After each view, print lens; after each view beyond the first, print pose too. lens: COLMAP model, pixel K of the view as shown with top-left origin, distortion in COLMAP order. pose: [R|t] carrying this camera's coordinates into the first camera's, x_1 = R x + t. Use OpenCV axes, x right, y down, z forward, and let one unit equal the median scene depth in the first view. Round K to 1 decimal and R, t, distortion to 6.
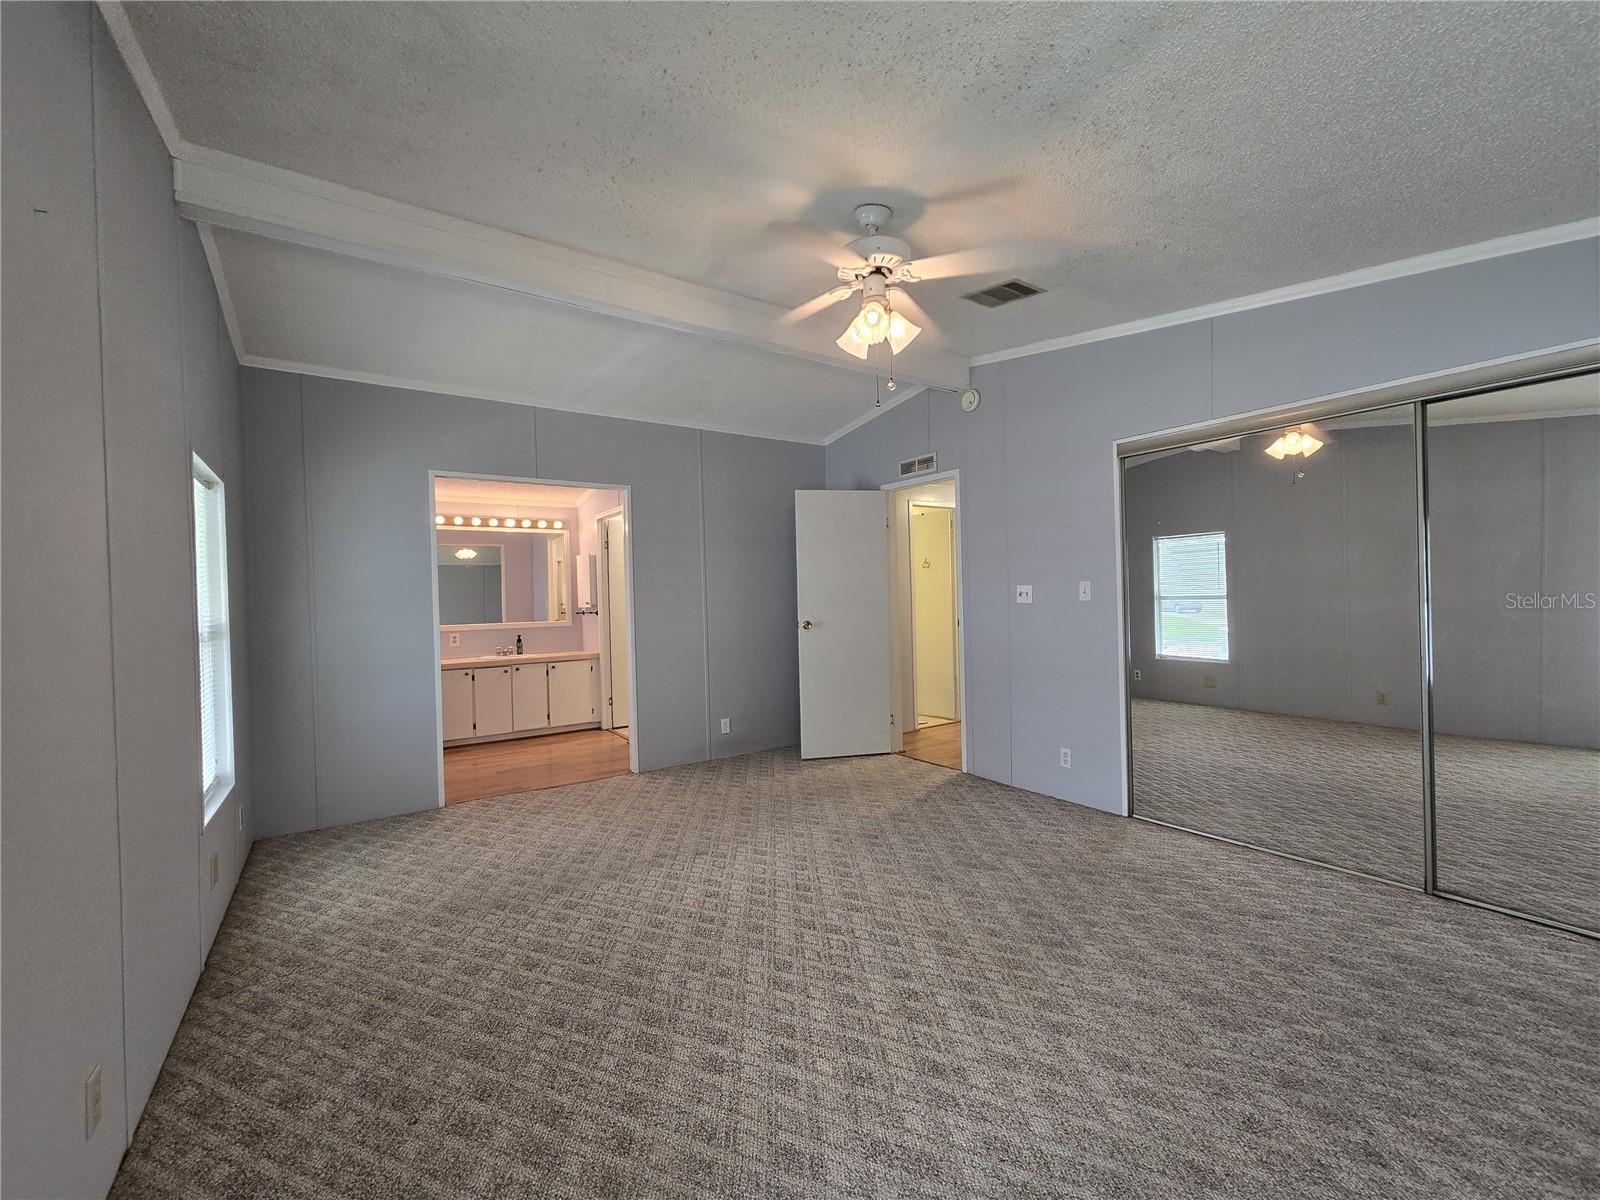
lens RADIAL K [[657.3, 0, 801.3], [0, 657.3, 610.1], [0, 0, 1]] dist [-0.000623, 0.002147]
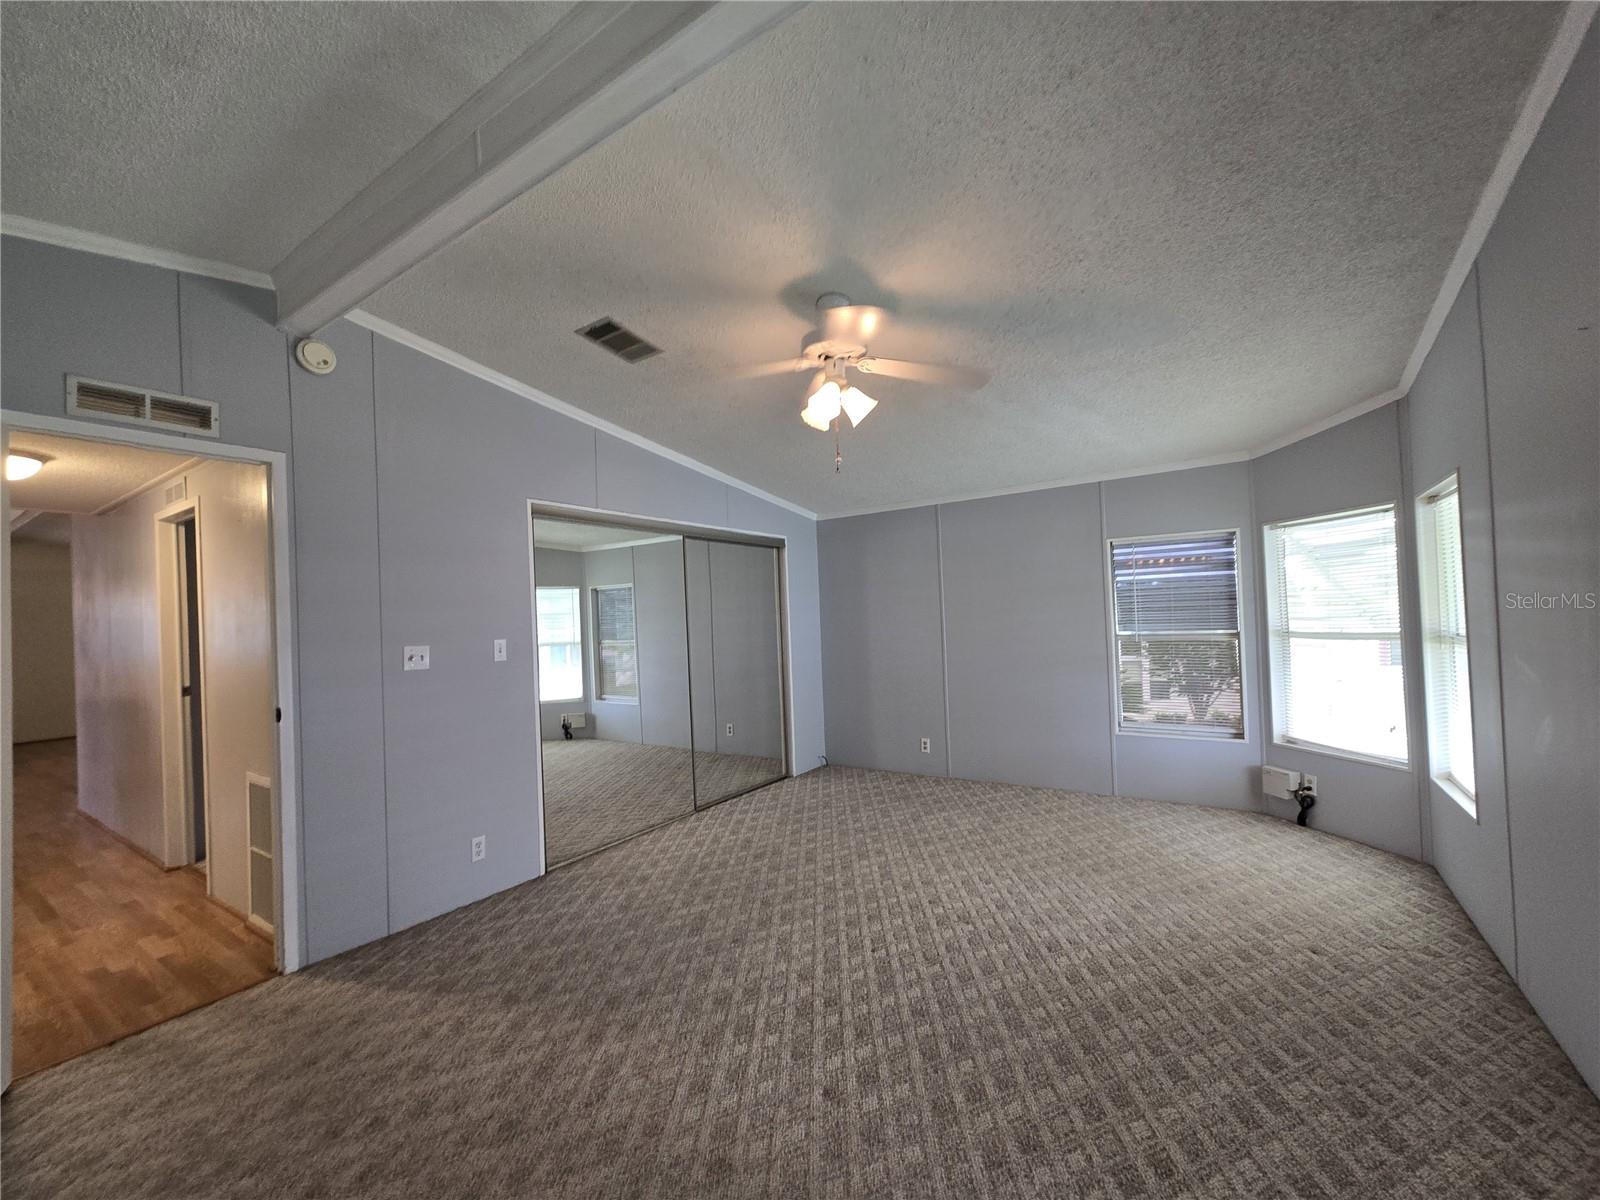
lens RADIAL K [[657.3, 0, 796.0], [0, 657.3, 608.1], [0, 0, 1]] dist [-0.000623, 0.002147]
pose [[-0.361914, 0.049598, 0.930891, -0.567230], [0.064864, 0.997503, -0.027929, -0.034529], [-0.929952, 0.050273, -0.364227, 0.947706]]
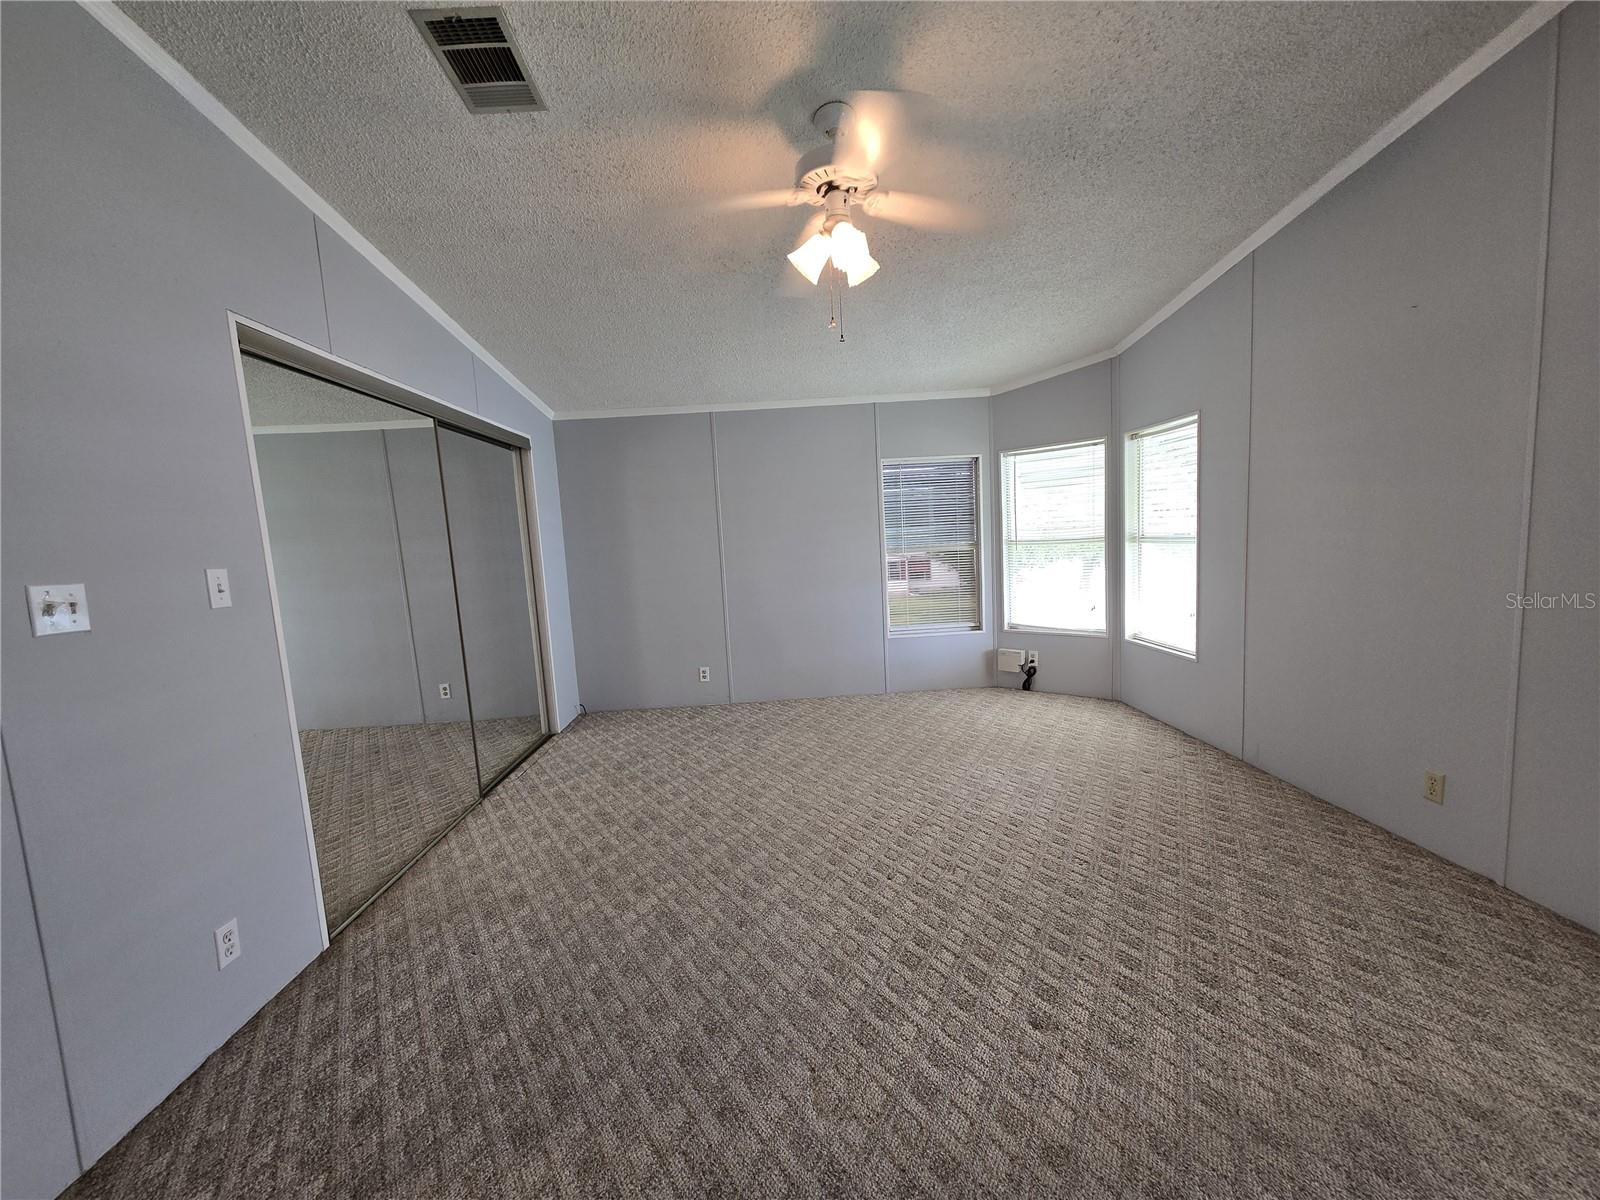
lens RADIAL K [[657.3, 0, 799.3], [0, 657.3, 610.9], [0, 0, 1]] dist [-0.000623, 0.002147]
pose [[-0.843317, 0.006985, 0.537370, -0.206341], [0.086538, 0.988632, 0.122957, -0.035162], [-0.530402, 0.150194, -0.834335, 1.185264]]
